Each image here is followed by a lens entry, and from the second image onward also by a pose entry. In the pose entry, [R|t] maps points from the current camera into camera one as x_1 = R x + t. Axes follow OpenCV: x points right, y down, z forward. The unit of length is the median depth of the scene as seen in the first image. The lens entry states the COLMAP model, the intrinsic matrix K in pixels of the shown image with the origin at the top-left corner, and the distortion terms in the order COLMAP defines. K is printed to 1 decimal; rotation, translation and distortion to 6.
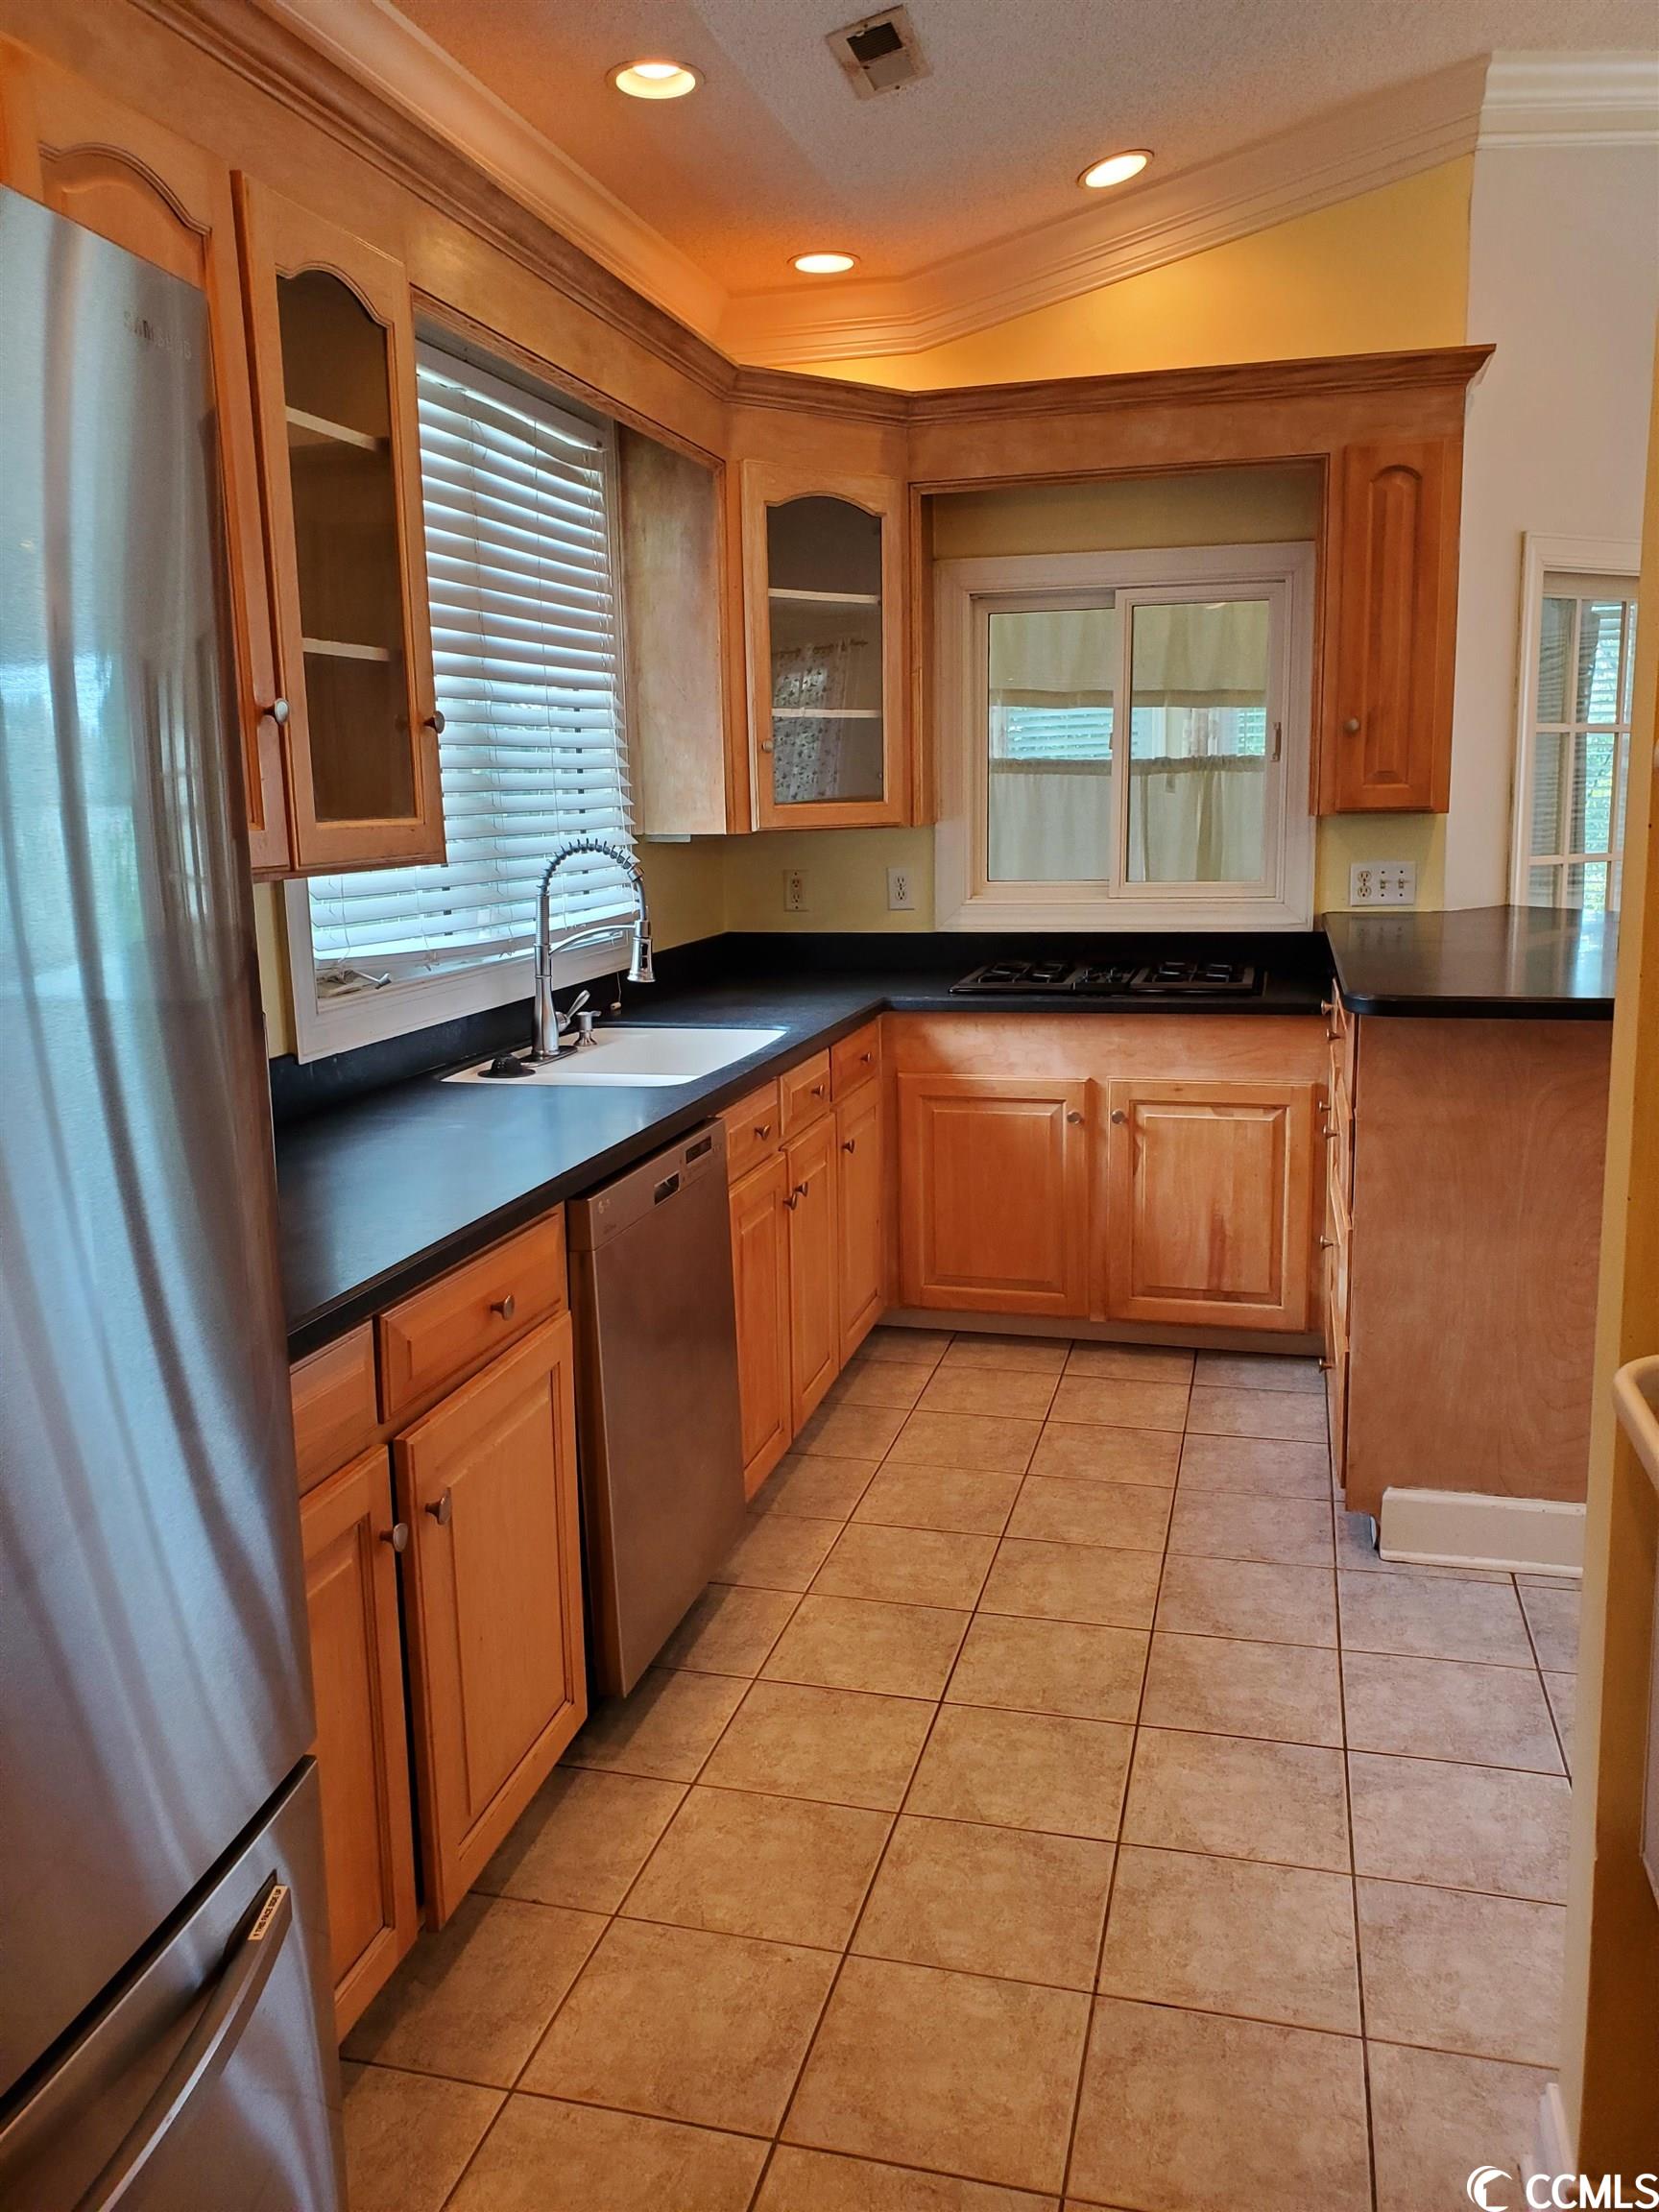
lens RADIAL K [[1741.1, 0, 827.0], [0, 1741.1, 1066.2], [0, 0, 1]] dist [0.005773, 0.056705]
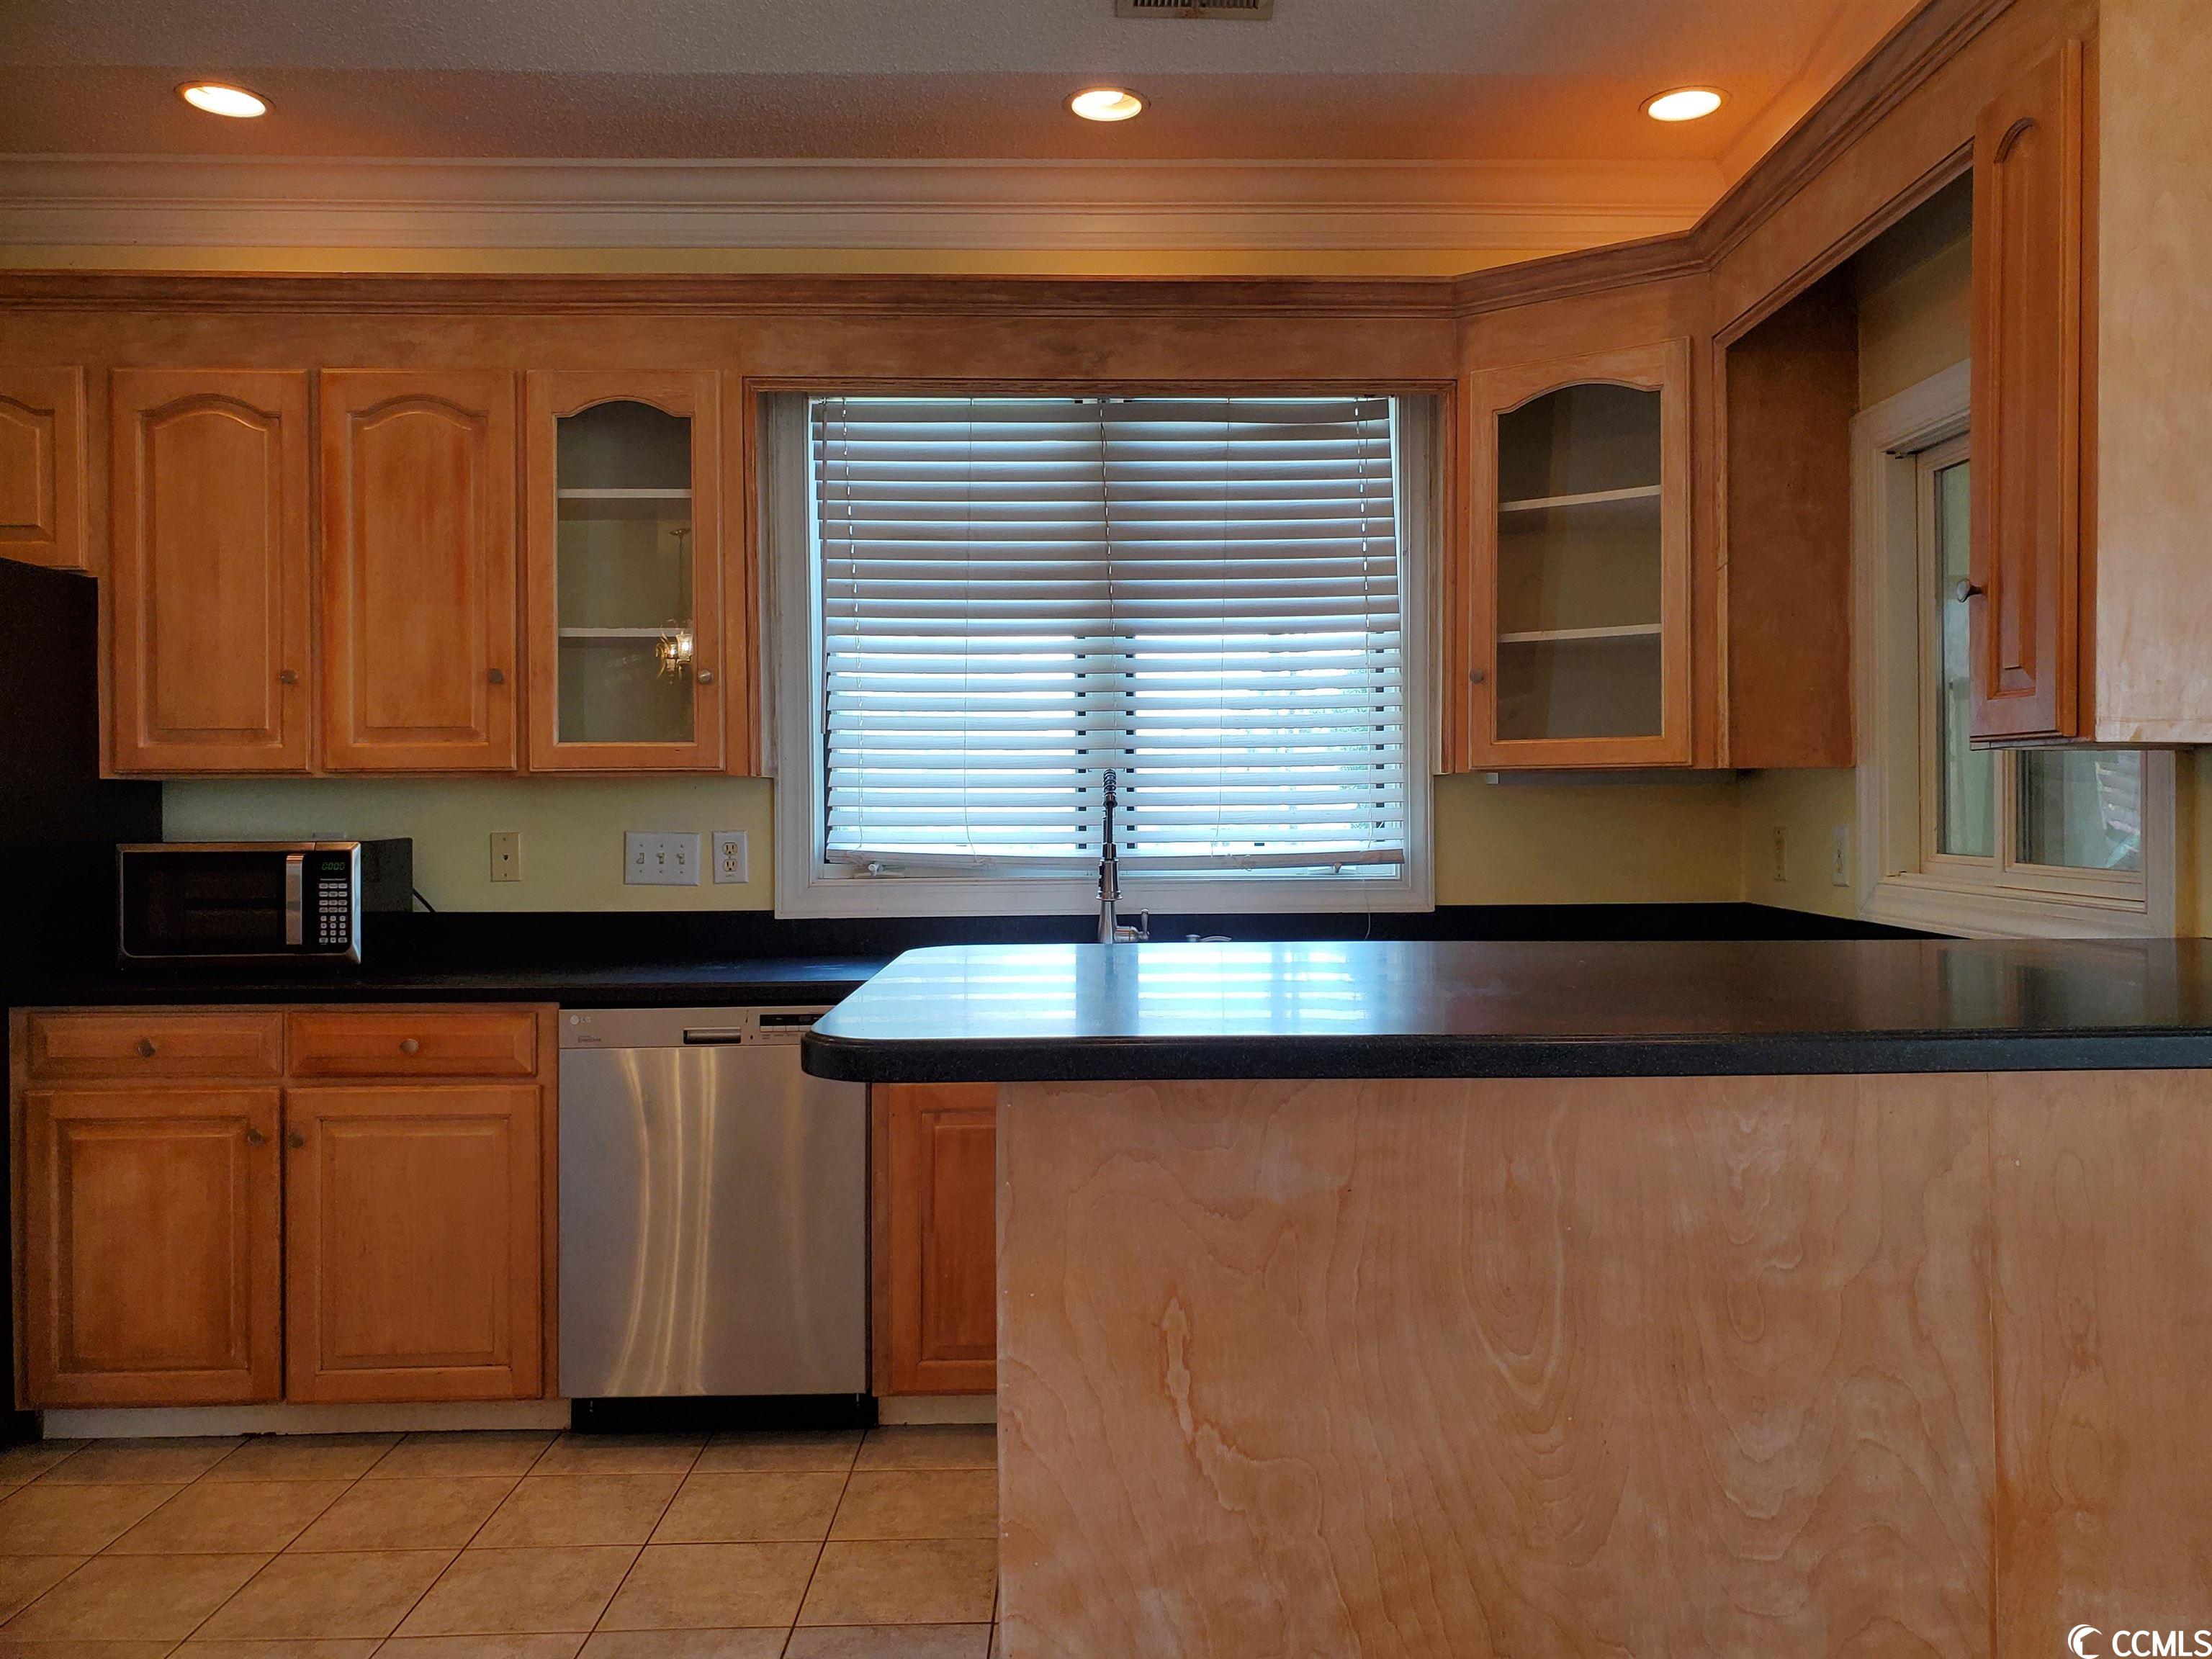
lens RADIAL K [[1720.8, 0, 1121.3], [0, 1720.8, 809.1], [0, 0, 1]] dist [-0.003510, 0.048131]
pose [[0.276566, 0.019680, -0.960793, 1.086663], [-0.158139, 0.987093, -0.025301, -0.096610], [0.947894, 0.158936, 0.276108, 0.855482]]
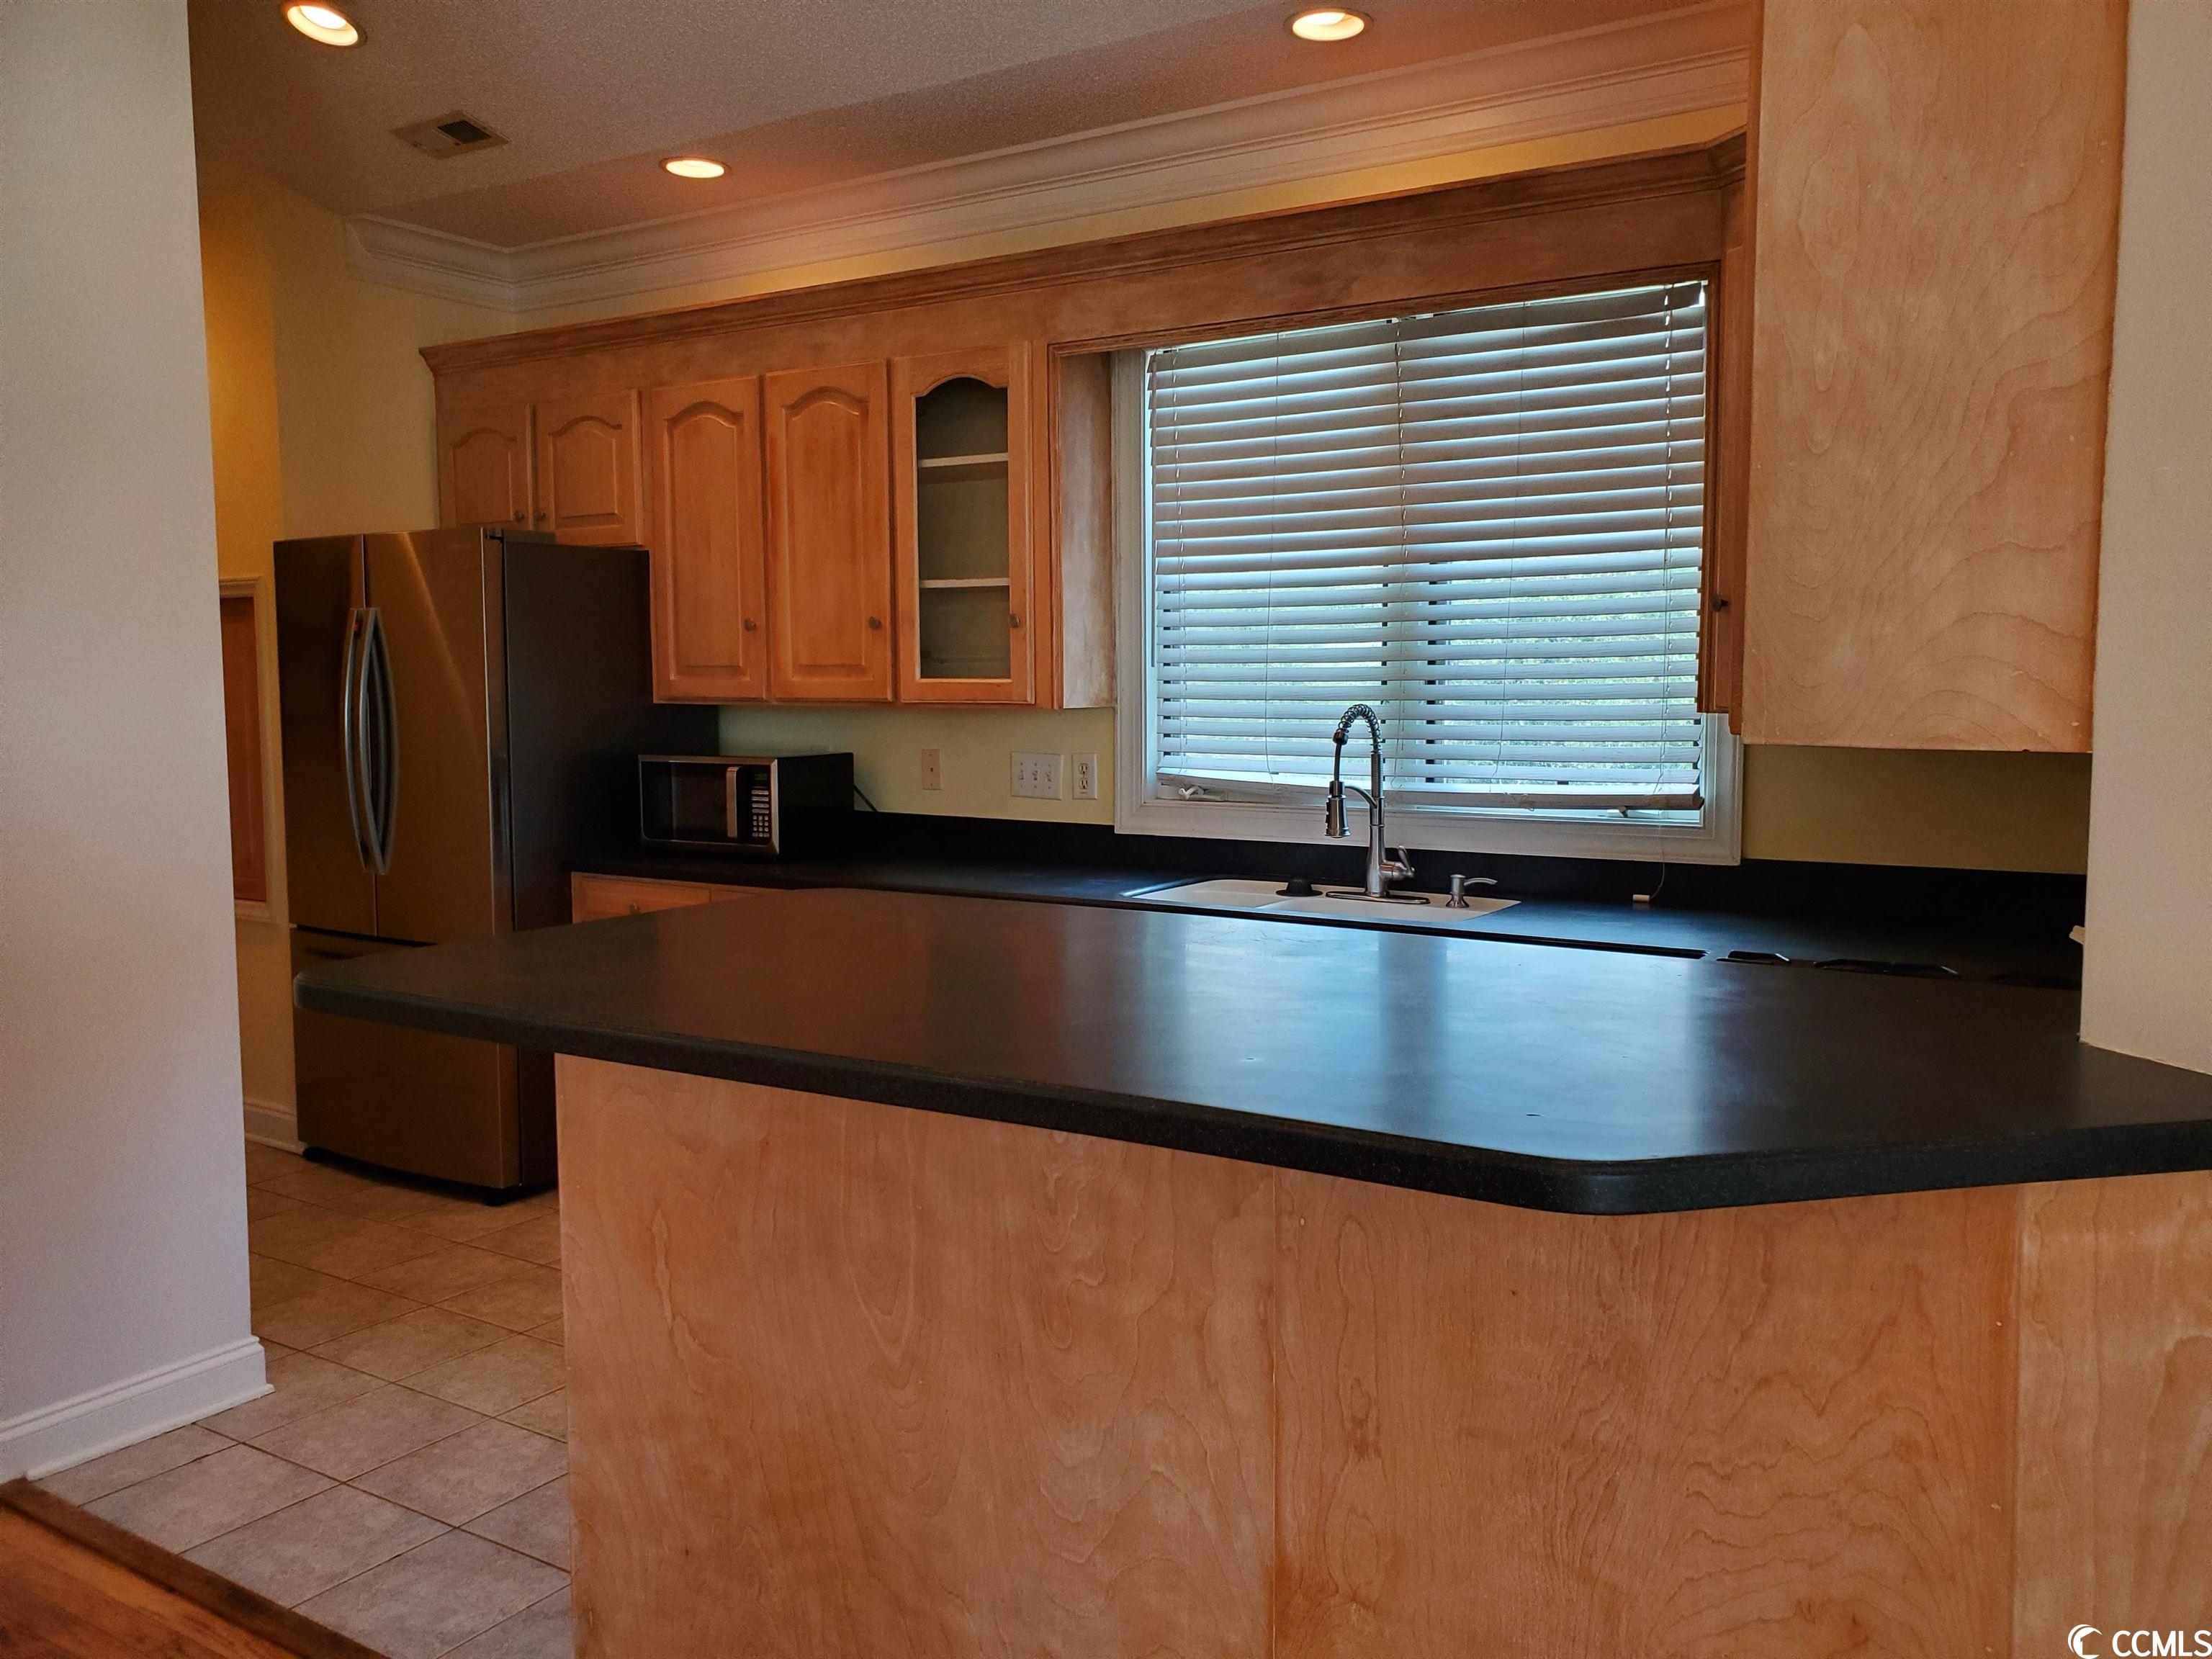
lens RADIAL K [[1680.2, 0, 1106.0], [0, 1680.2, 829.5], [0, 0, 1]] dist [0.154052, -0.386523]
pose [[-0.298427, 0.103187, -0.948838, 1.118502], [-0.150538, 0.976606, 0.153553, -0.232816], [0.942486, 0.188661, -0.275913, 1.388578]]
